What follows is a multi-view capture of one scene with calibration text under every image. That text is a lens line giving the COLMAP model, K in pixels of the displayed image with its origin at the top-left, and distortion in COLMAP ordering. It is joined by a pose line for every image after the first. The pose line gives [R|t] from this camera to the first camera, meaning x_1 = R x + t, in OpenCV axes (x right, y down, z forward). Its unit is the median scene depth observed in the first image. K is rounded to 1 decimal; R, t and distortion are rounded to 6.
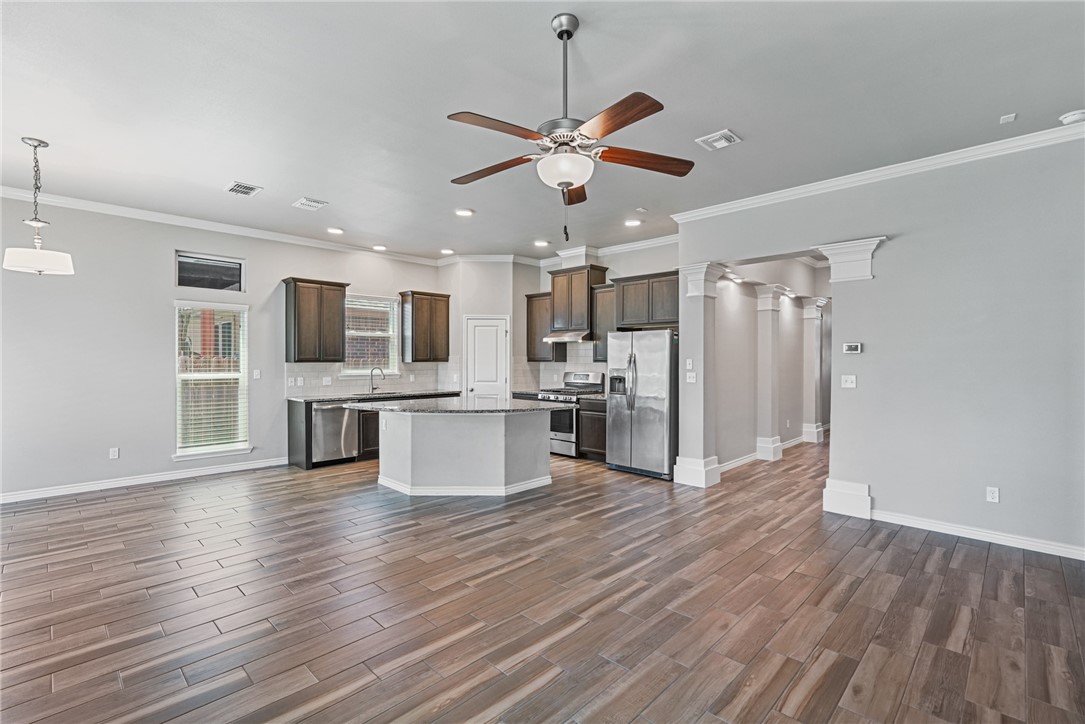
lens RADIAL K [[497.5, 0, 543.2], [0, 497.5, 362.3], [0, 0, 1]] dist [0.002141, 0.000544]
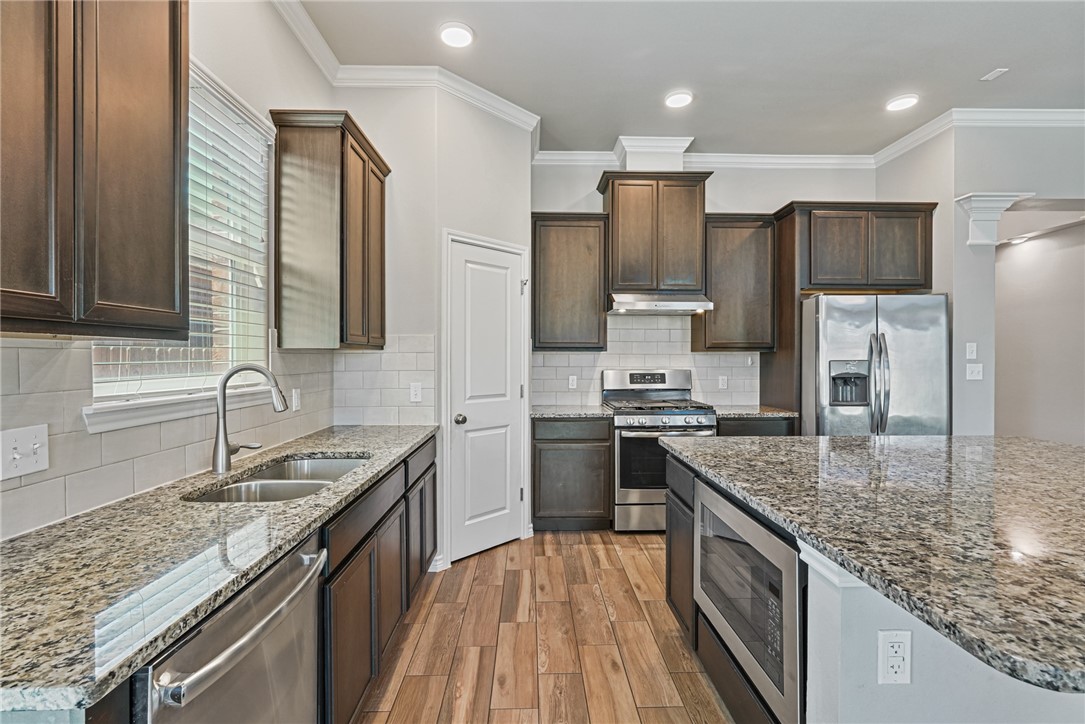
lens RADIAL K [[497.5, 0, 542.0], [0, 497.5, 358.1], [0, 0, 1]] dist [0.002141, 0.000544]
pose [[0.690254, -0.003233, 0.723560, -0.431164], [0.005066, 0.999987, -0.000365, 0.008142], [-0.723550, 0.003917, 0.690261, 0.752561]]
